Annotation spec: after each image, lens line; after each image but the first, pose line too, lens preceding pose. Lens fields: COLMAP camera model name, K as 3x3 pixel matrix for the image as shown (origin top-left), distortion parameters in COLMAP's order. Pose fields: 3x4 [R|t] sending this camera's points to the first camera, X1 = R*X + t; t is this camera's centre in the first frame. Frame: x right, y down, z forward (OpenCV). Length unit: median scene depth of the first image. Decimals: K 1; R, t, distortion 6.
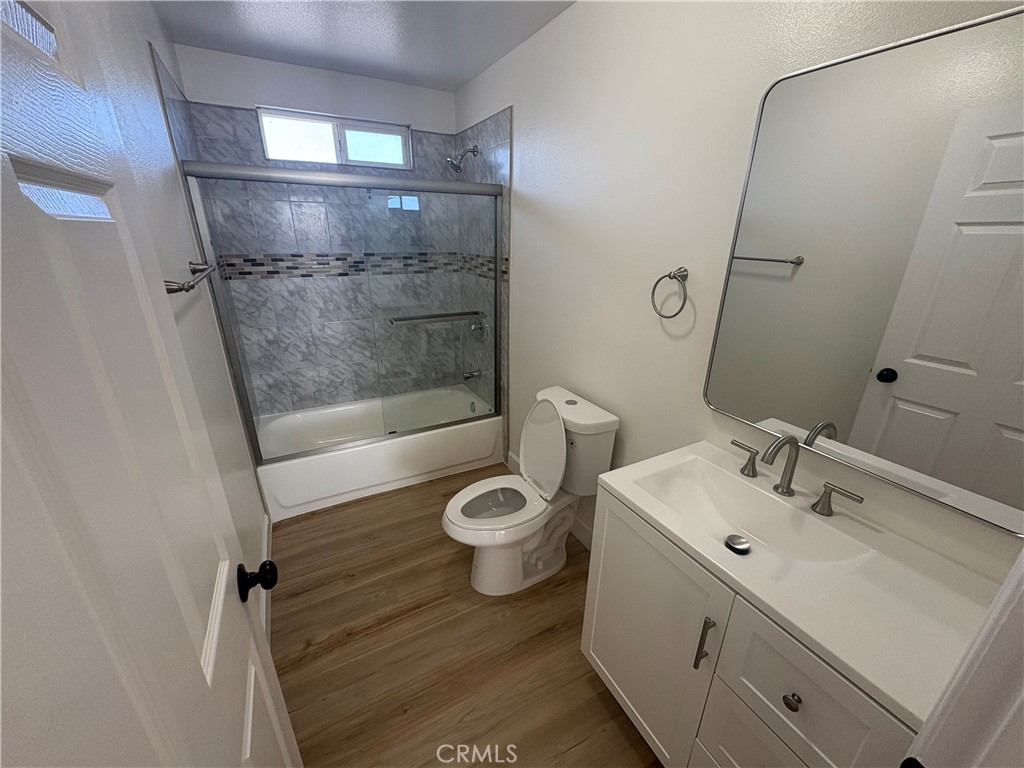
lens RADIAL K [[412.4, 0, 512.0], [0, 412.4, 384.0], [0, 0, 1]] dist [0.001398, 0.000067]
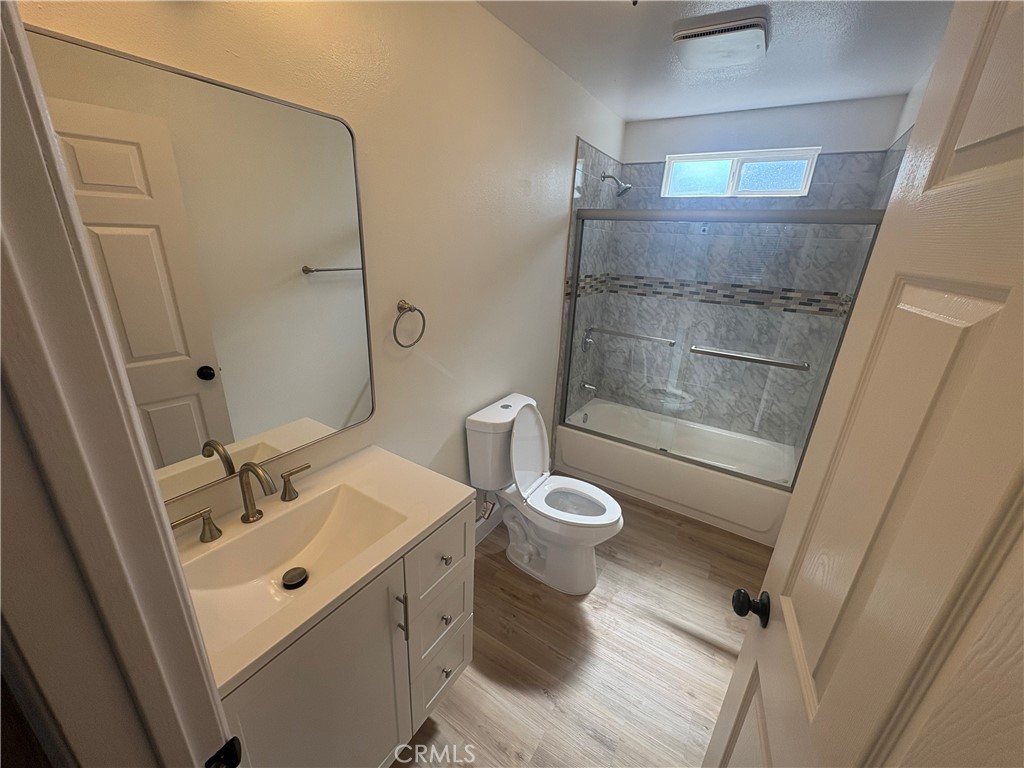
lens RADIAL K [[374.6, 0, 512.0], [0, 374.6, 384.0], [0, 0, 1]] dist [0.000052, -0.000006]
pose [[0.505356, 0.308550, -0.805861, 0.154449], [-0.343743, 0.928573, 0.139973, -0.028023], [0.791490, 0.206273, 0.575322, 0.083613]]
